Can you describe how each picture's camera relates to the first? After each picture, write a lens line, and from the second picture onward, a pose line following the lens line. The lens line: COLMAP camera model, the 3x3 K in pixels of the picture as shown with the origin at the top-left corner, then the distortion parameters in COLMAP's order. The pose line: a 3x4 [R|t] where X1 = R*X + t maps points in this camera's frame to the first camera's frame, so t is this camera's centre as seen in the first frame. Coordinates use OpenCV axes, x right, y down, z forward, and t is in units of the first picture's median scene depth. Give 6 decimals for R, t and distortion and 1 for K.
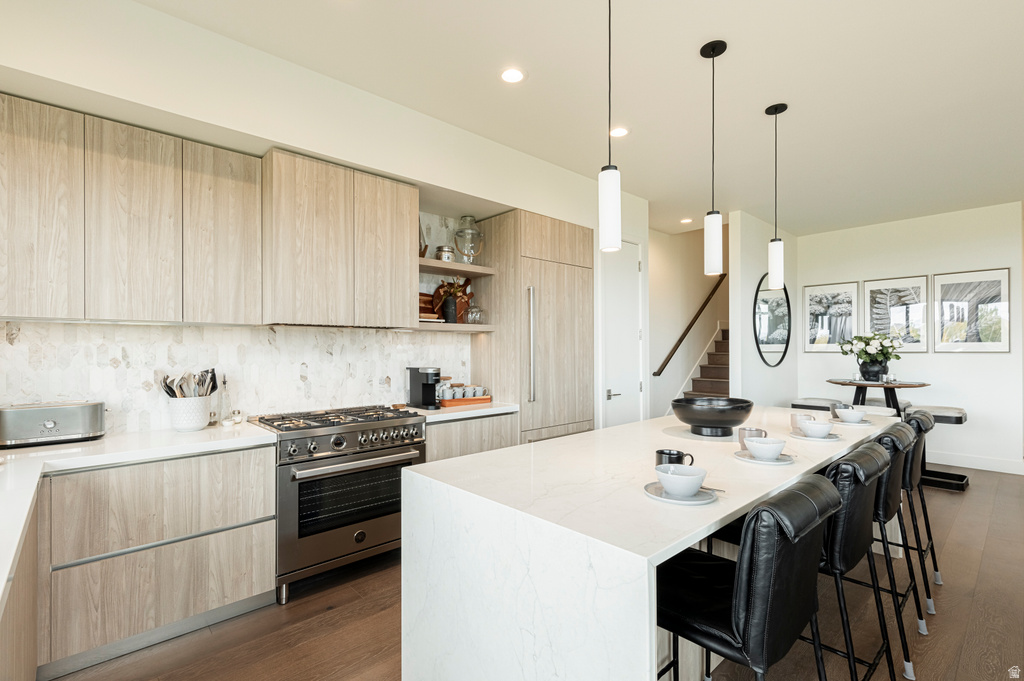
lens RADIAL K [[473.7, 0, 510.6], [0, 473.7, 346.6], [0, 0, 1]] dist [0.005033, 0.000070]
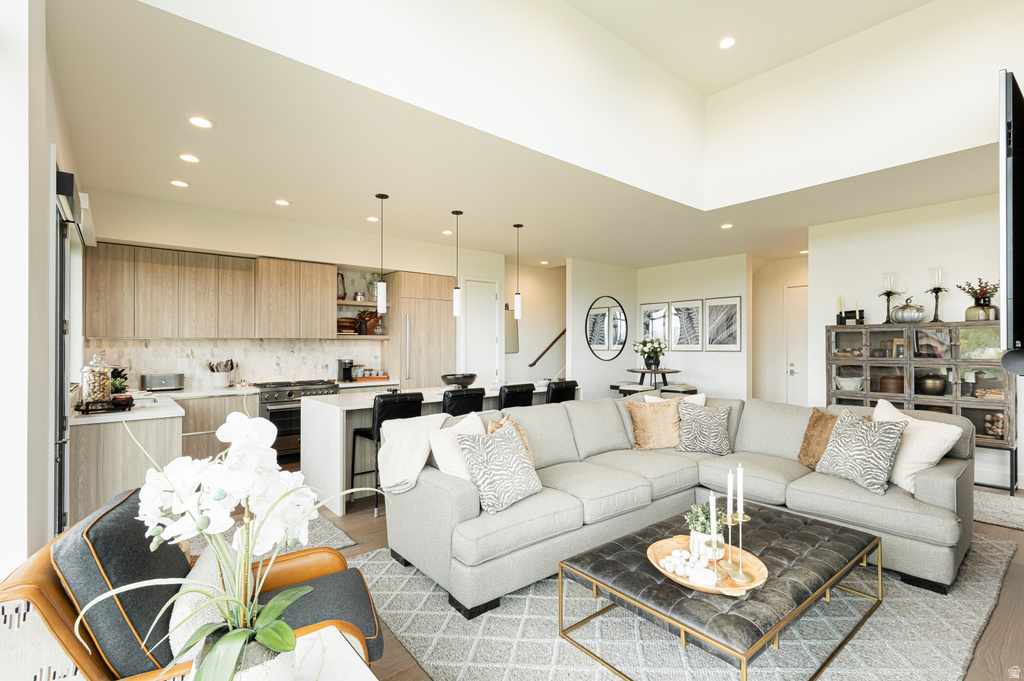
lens RADIAL K [[473.7, 0, 513.0], [0, 473.7, 339.8], [0, 0, 1]] dist [0.005033, 0.000070]
pose [[0.999407, 0.000100, -0.034438, 0.599194], [-0.000360, 0.999971, -0.007563, -0.020871], [0.034437, 0.007571, 0.999378, -0.917509]]
